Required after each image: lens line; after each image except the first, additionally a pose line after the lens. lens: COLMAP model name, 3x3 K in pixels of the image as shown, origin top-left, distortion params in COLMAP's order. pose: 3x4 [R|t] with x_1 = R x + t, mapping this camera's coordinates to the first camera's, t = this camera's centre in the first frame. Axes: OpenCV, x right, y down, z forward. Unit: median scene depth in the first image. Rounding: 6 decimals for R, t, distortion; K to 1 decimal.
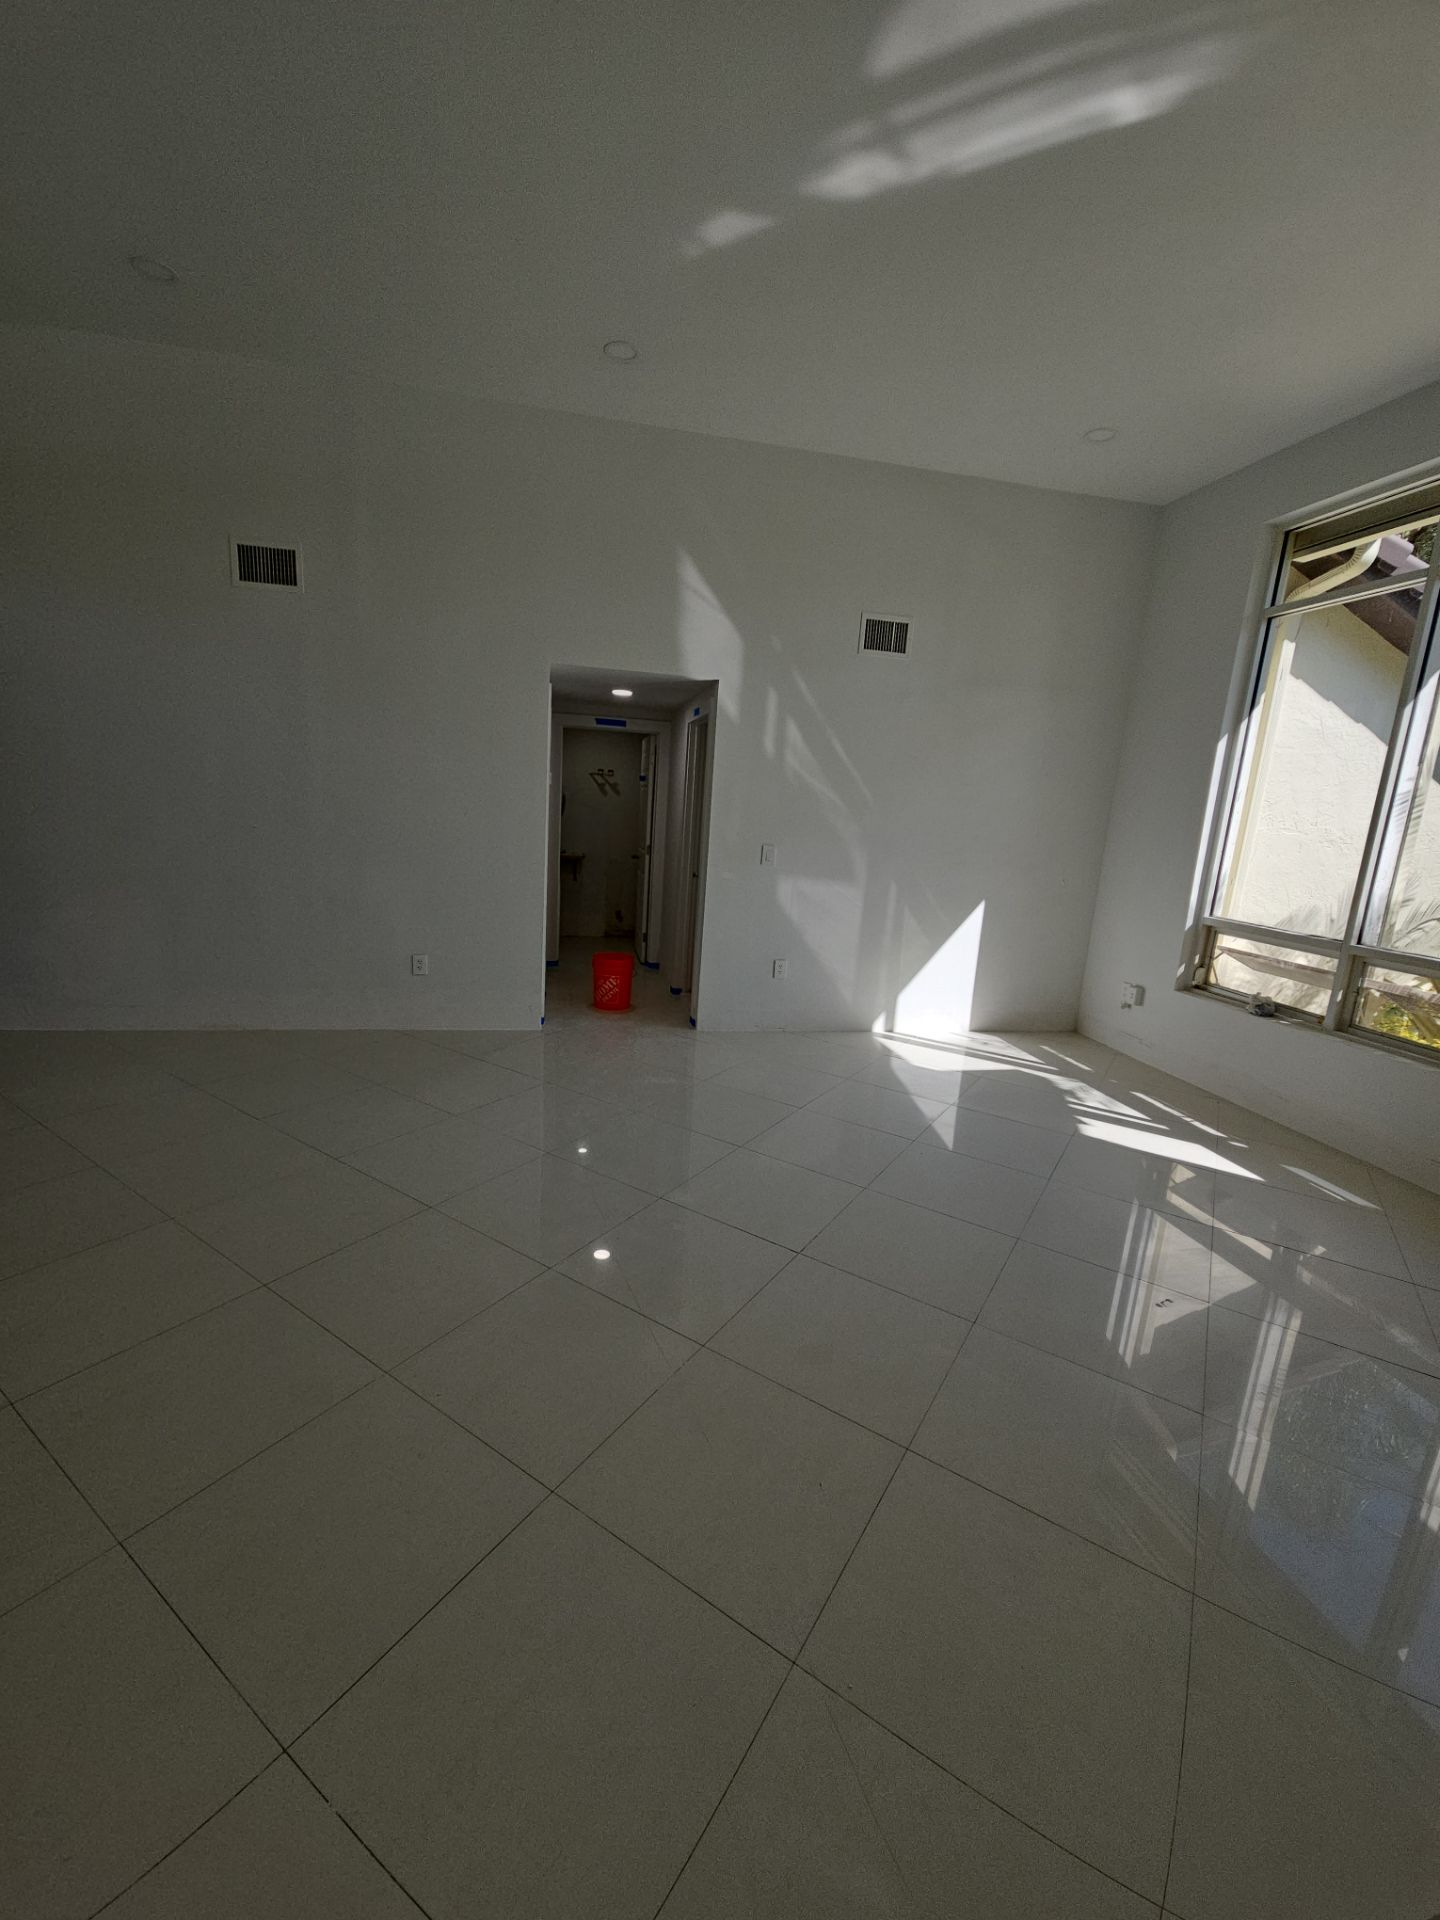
lens RADIAL K [[787.7, 0, 720.2], [0, 787.7, 980.3], [0, 0, 1]] dist [0.000399, -0.000008]
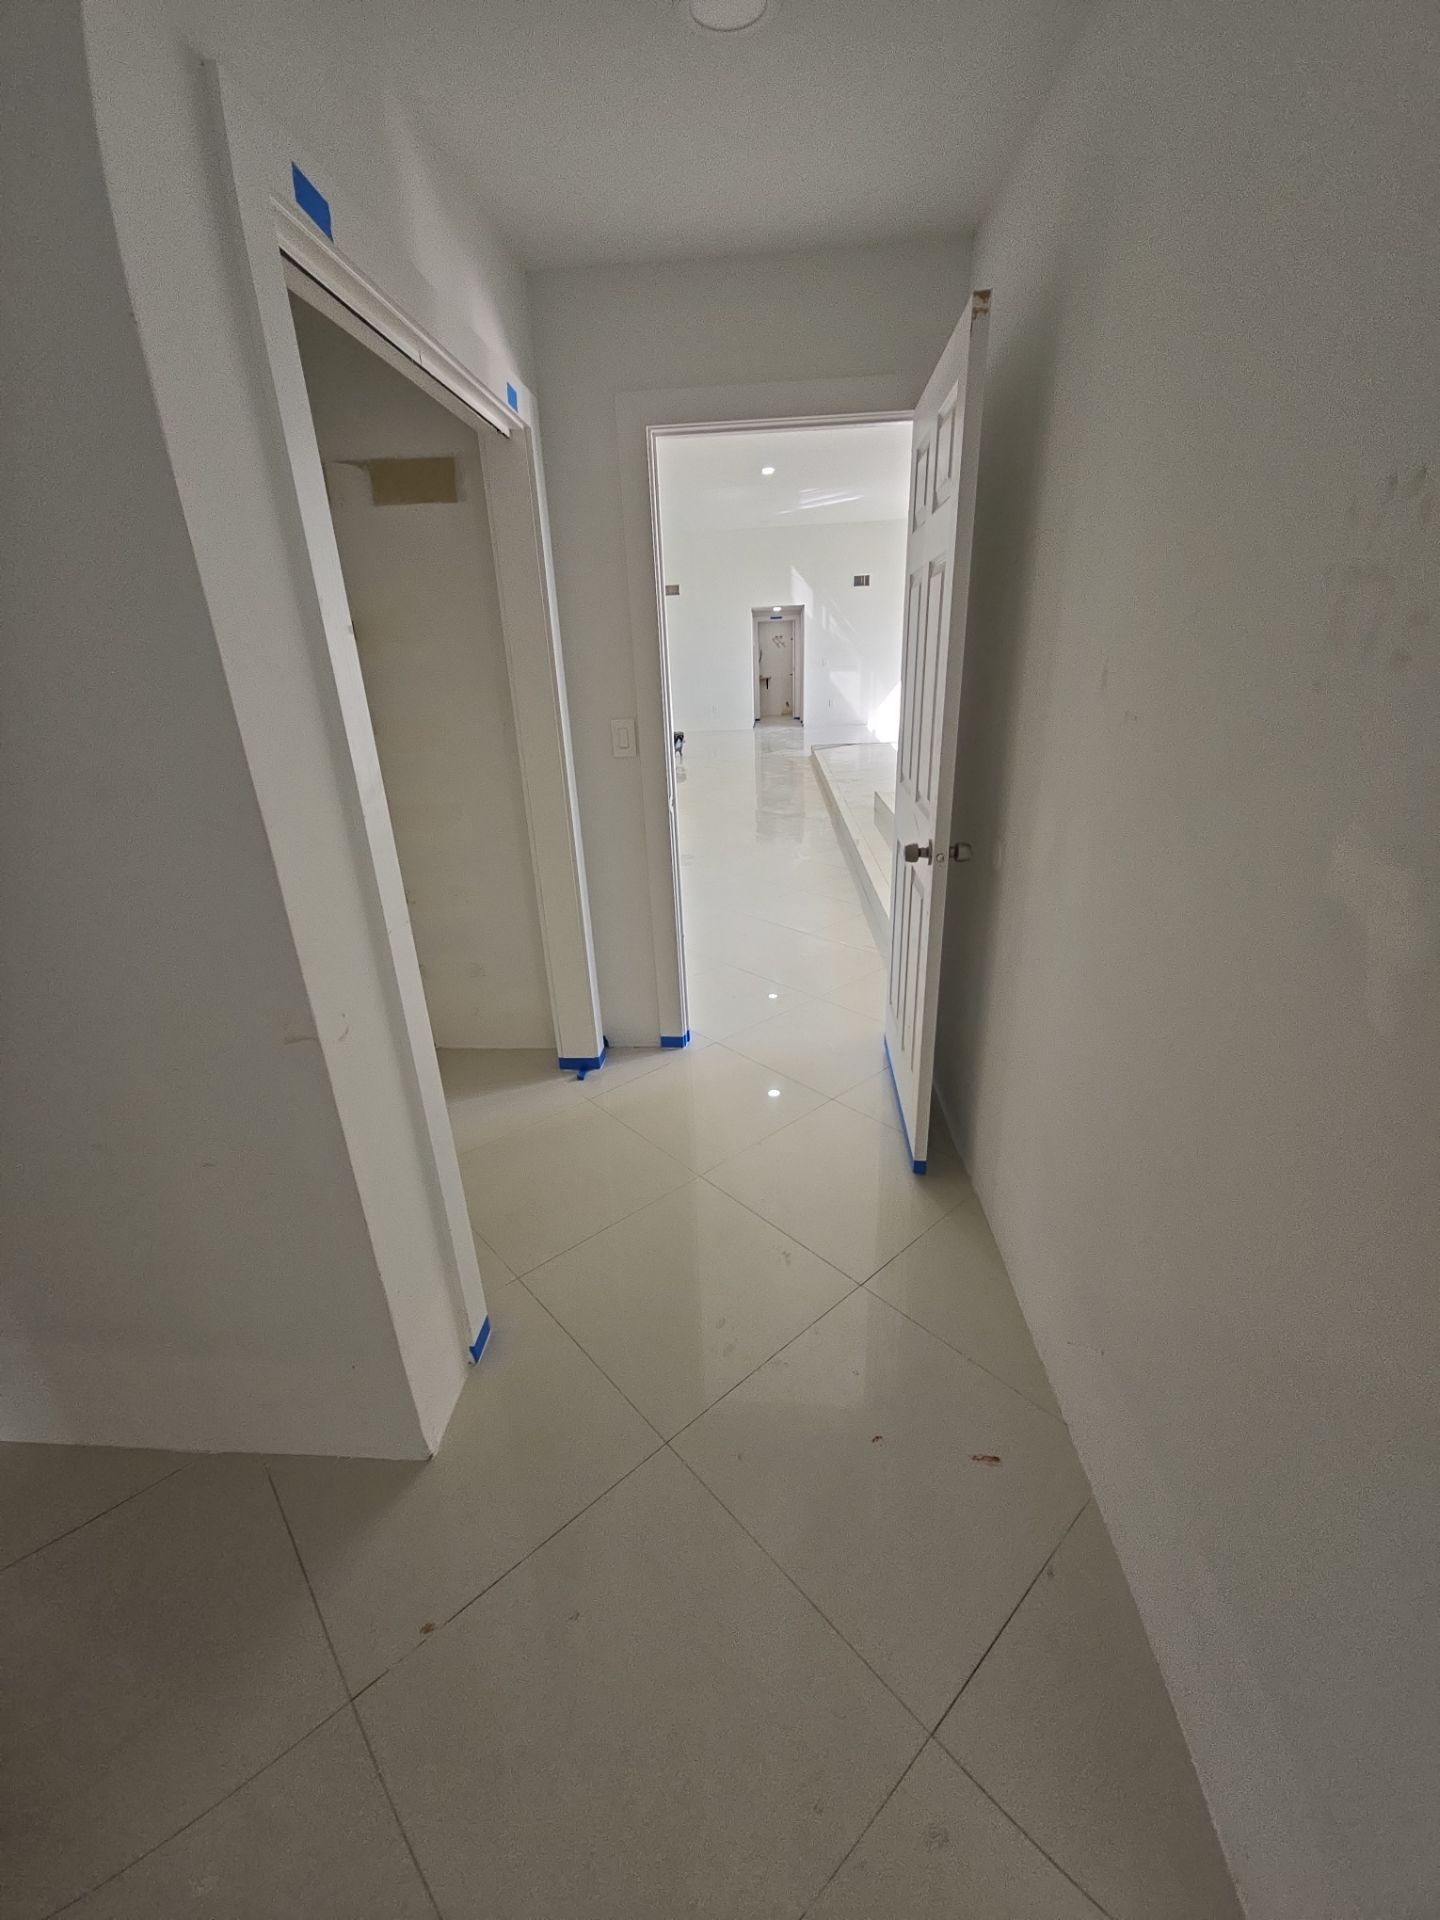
lens RADIAL K [[787.7, 0, 720.2], [0, 787.7, 980.3], [0, 0, 1]] dist [0.000399, -0.000008]
pose [[0.964415, -0.009996, -0.264203, 0.451534], [0.055172, 0.984895, 0.164129, 0.510620], [0.258572, -0.172865, 0.950399, -2.147867]]
